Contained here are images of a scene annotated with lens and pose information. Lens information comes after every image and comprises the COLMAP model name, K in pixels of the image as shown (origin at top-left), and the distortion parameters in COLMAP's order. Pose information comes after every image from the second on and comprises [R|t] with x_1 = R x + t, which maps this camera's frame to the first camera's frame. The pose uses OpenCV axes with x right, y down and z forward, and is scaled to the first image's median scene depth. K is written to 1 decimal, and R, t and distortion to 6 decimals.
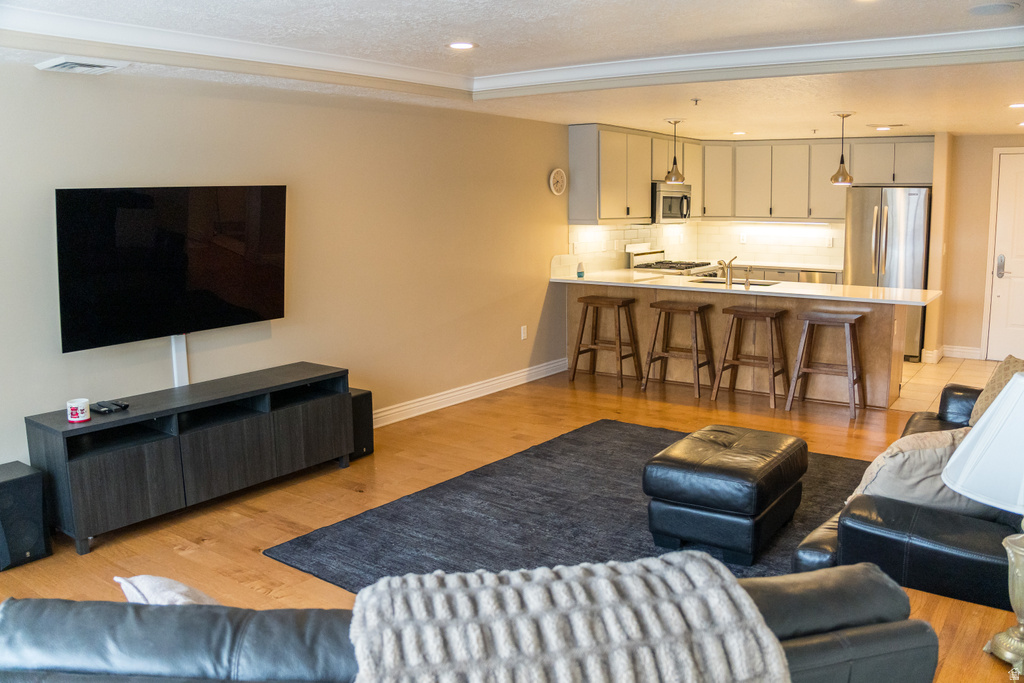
lens RADIAL K [[826.6, 0, 512.0], [0, 826.6, 341.5], [0, 0, 1]] dist [-0.218167, 0.141392]
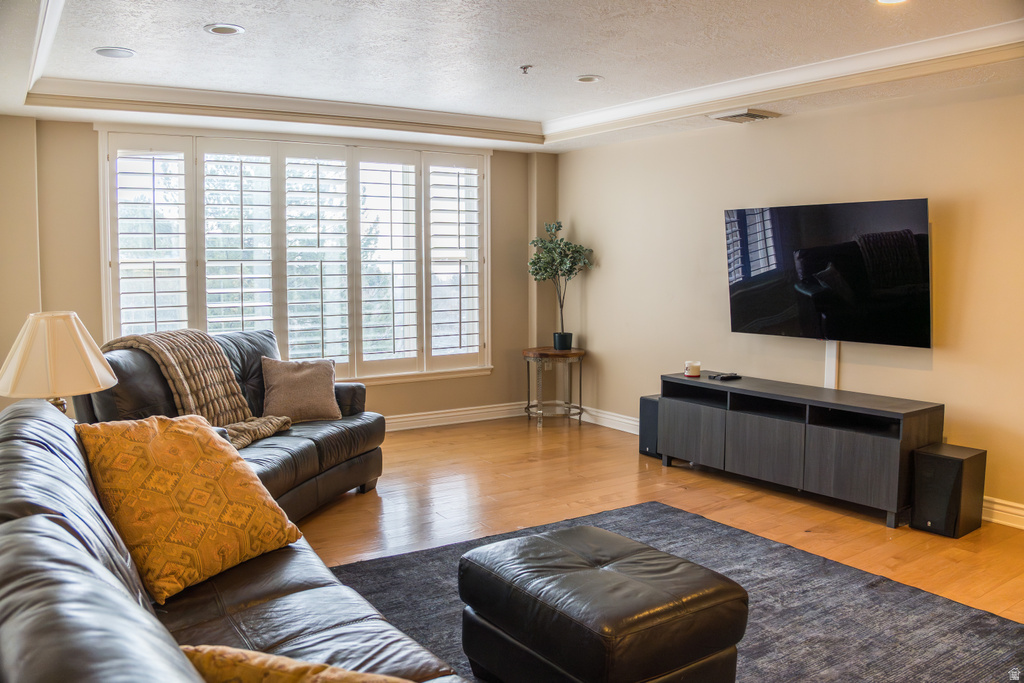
lens RADIAL K [[826.6, 0, 512.0], [0, 826.6, 341.5], [0, 0, 1]] dist [-0.218167, 0.141392]
pose [[-0.336221, 0.096195, -0.936858, 0.533219], [-0.151789, 0.976230, 0.154712, -0.078692], [0.929471, 0.194222, -0.313627, 0.678700]]
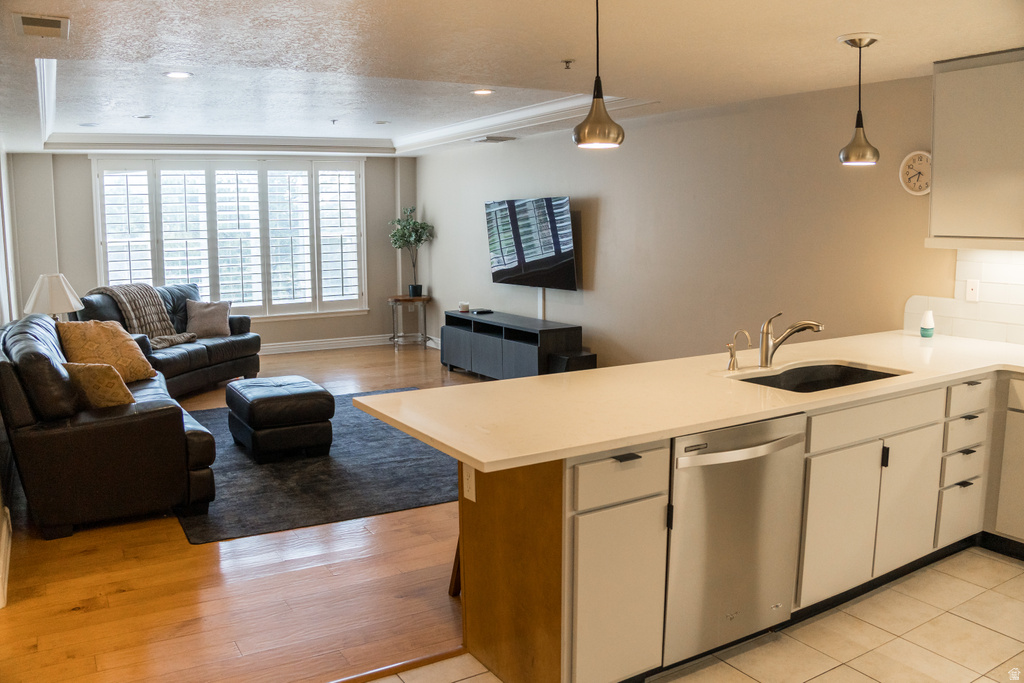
lens RADIAL K [[826.6, 0, 512.0], [0, 826.6, 341.5], [0, 0, 1]] dist [-0.218167, 0.141392]
pose [[-0.387352, 0.142355, -0.910875, 0.849726], [-0.142233, 0.966951, 0.211604, -0.184083], [0.910894, 0.211522, -0.354303, 1.144040]]
